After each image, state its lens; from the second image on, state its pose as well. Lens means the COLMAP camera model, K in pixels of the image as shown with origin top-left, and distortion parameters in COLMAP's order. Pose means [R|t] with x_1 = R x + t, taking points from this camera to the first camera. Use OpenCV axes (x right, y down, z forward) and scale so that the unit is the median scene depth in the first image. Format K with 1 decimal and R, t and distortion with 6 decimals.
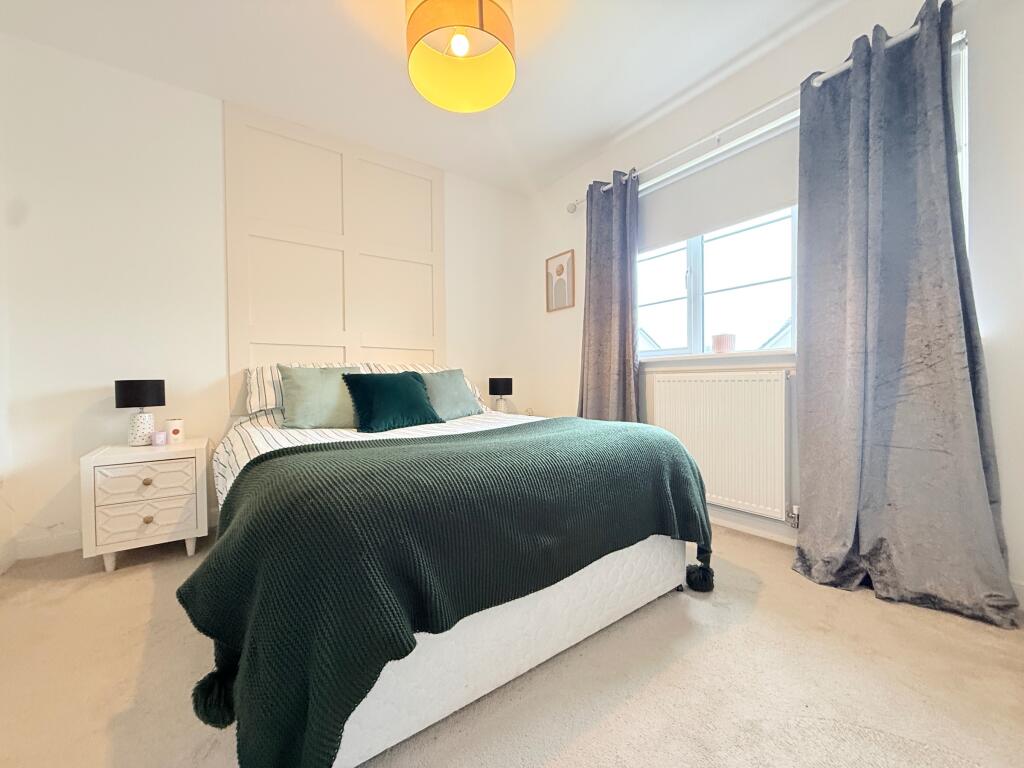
lens RADIAL K [[406.8, 0, 511.4], [0, 406.8, 387.6], [0, 0, 1]] dist [-0.000956, 0.000453]
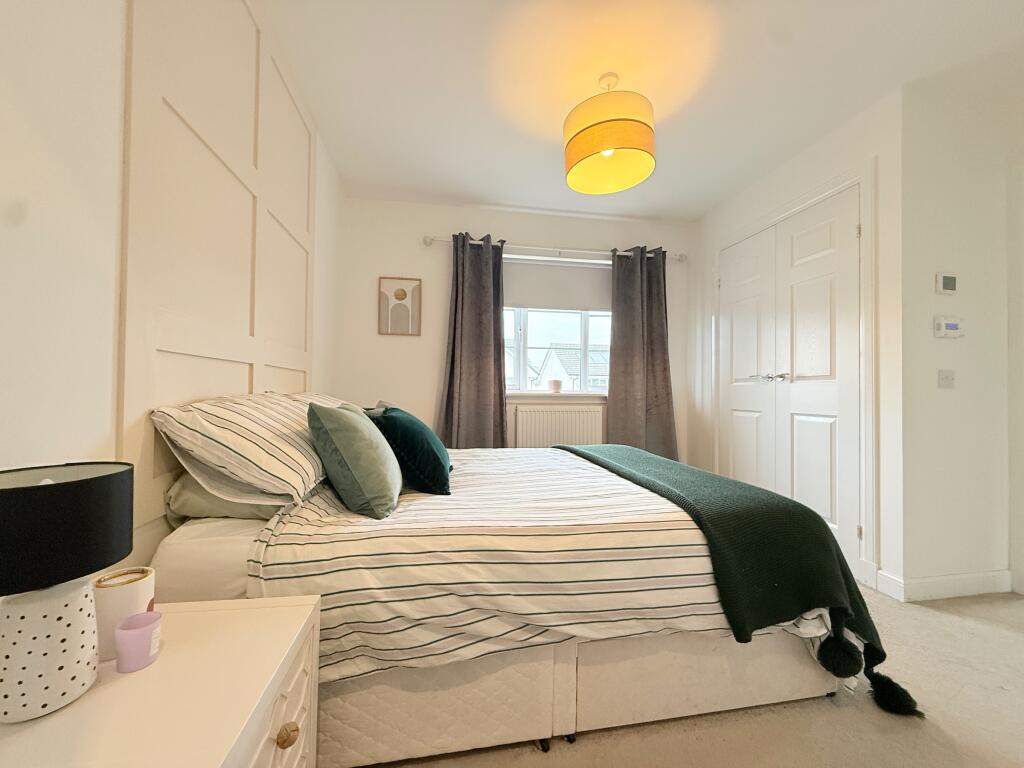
lens RADIAL K [[406.8, 0, 511.0], [0, 406.8, 385.8], [0, 0, 1]] dist [-0.000956, 0.000453]
pose [[0.447200, 0.029444, 0.893949, -0.637456], [0.003099, 0.999401, -0.034468, -0.041771], [-0.894429, 0.018185, 0.446841, 0.356504]]
